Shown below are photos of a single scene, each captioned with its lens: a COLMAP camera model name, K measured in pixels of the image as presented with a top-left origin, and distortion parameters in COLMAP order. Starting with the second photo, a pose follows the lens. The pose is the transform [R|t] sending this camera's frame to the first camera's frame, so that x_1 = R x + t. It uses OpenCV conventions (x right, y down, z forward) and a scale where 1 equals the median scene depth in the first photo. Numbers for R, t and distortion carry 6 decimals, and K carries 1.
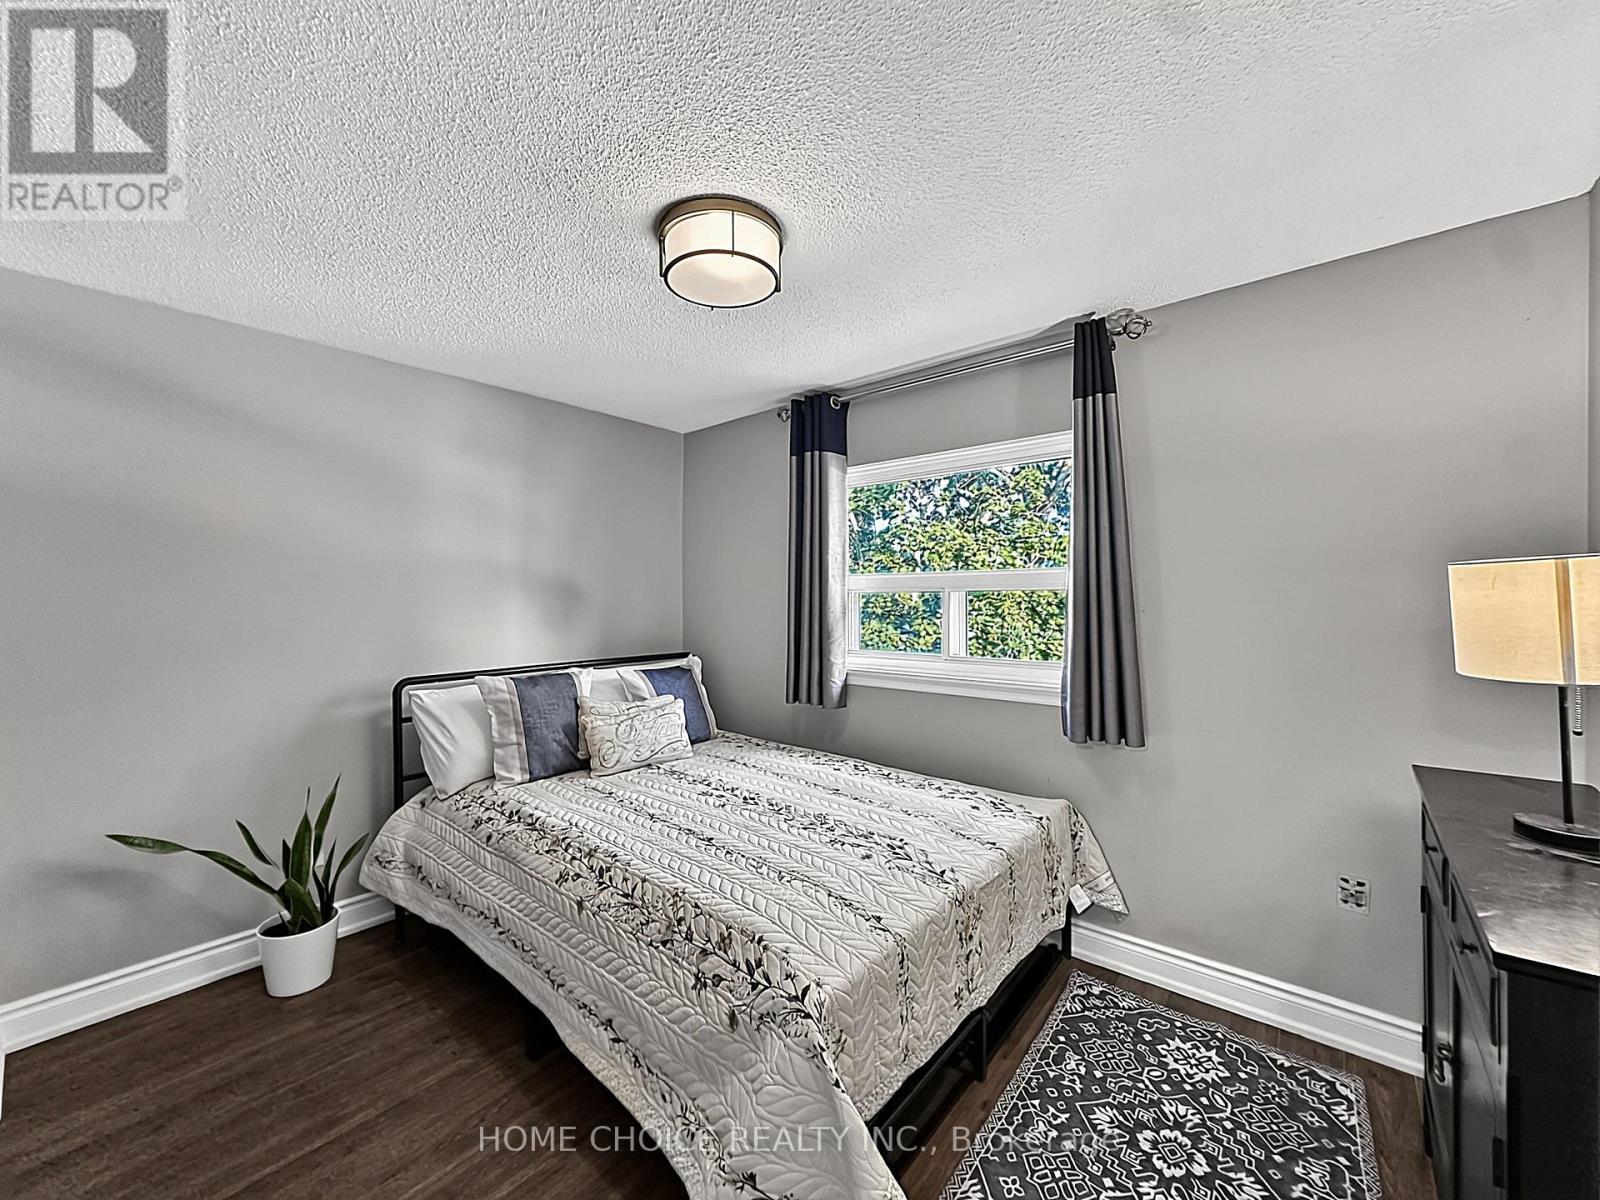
lens RADIAL K [[645.0, 0, 797.7], [0, 645.0, 596.7], [0, 0, 1]] dist [-0.008259, 0.001047]
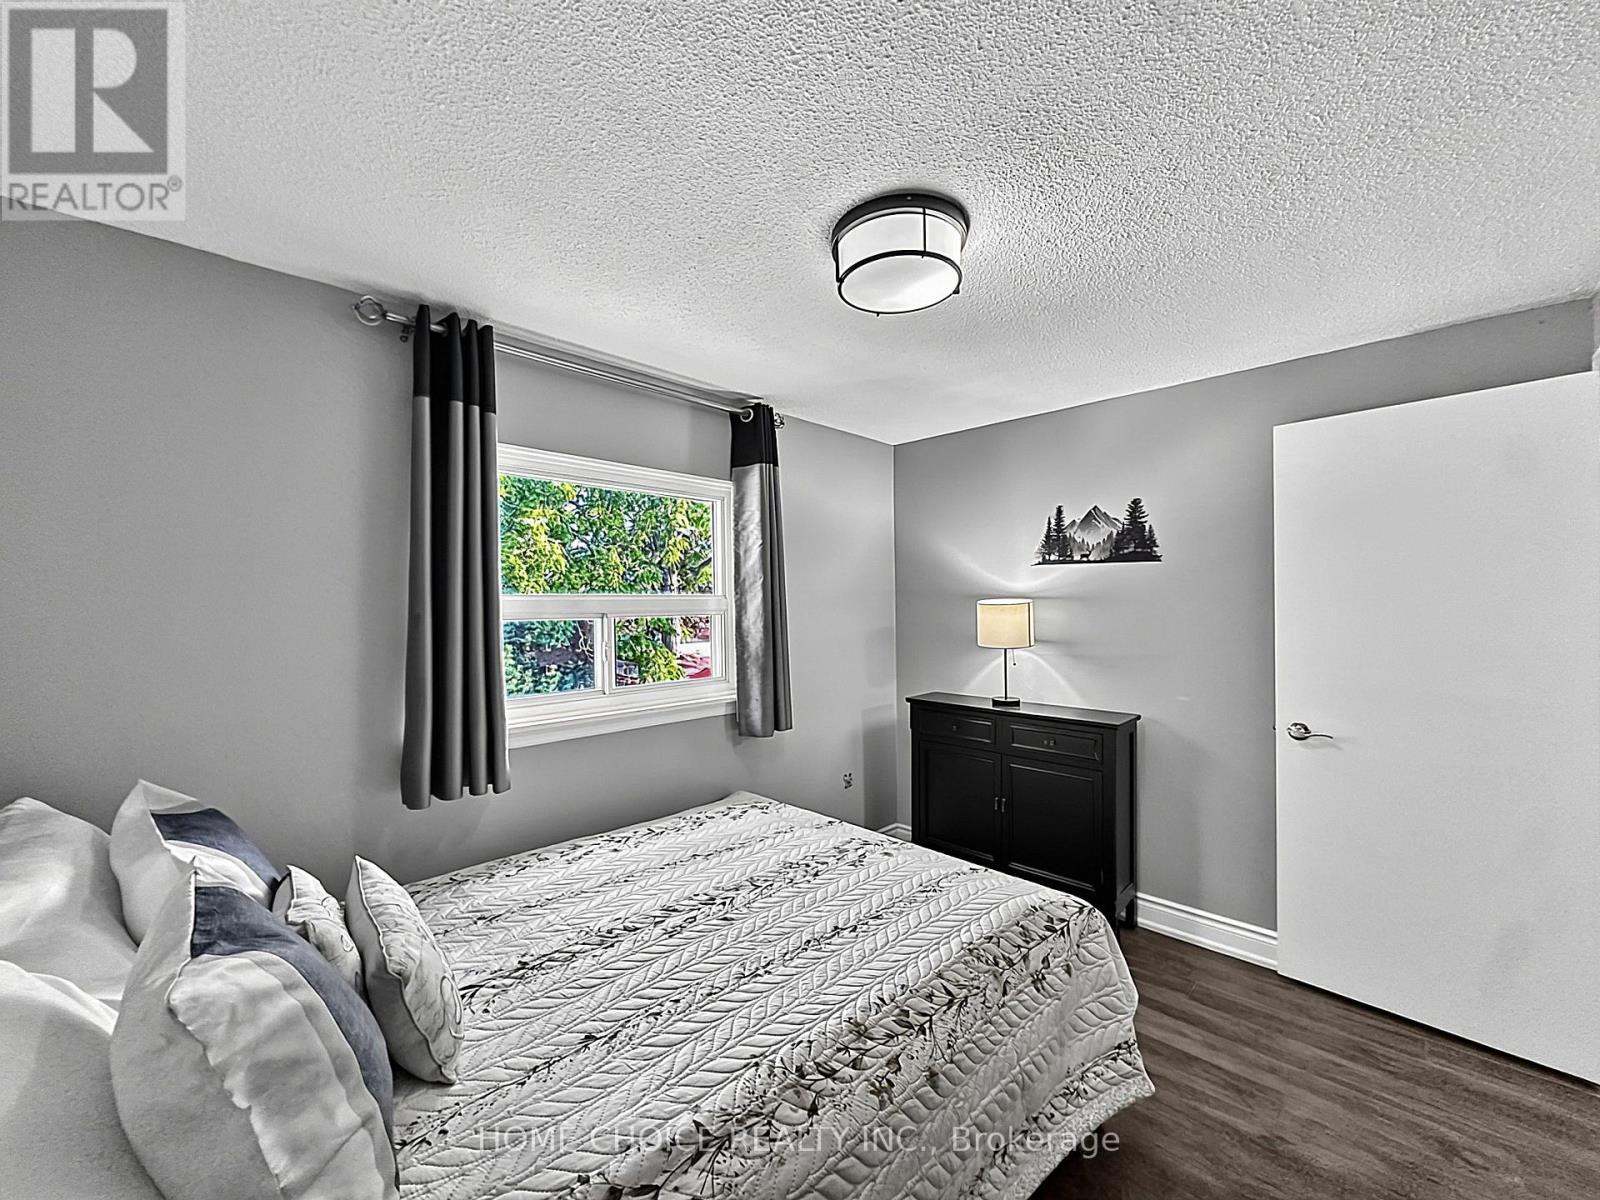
lens RADIAL K [[645.0, 0, 798.8], [0, 645.0, 599.9], [0, 0, 1]] dist [-0.008259, 0.001047]
pose [[0.066977, 0.016234, 0.997622, -0.852711], [0.014709, 0.999743, -0.017256, -0.017670], [-0.997646, 0.015830, 0.066721, 0.890252]]
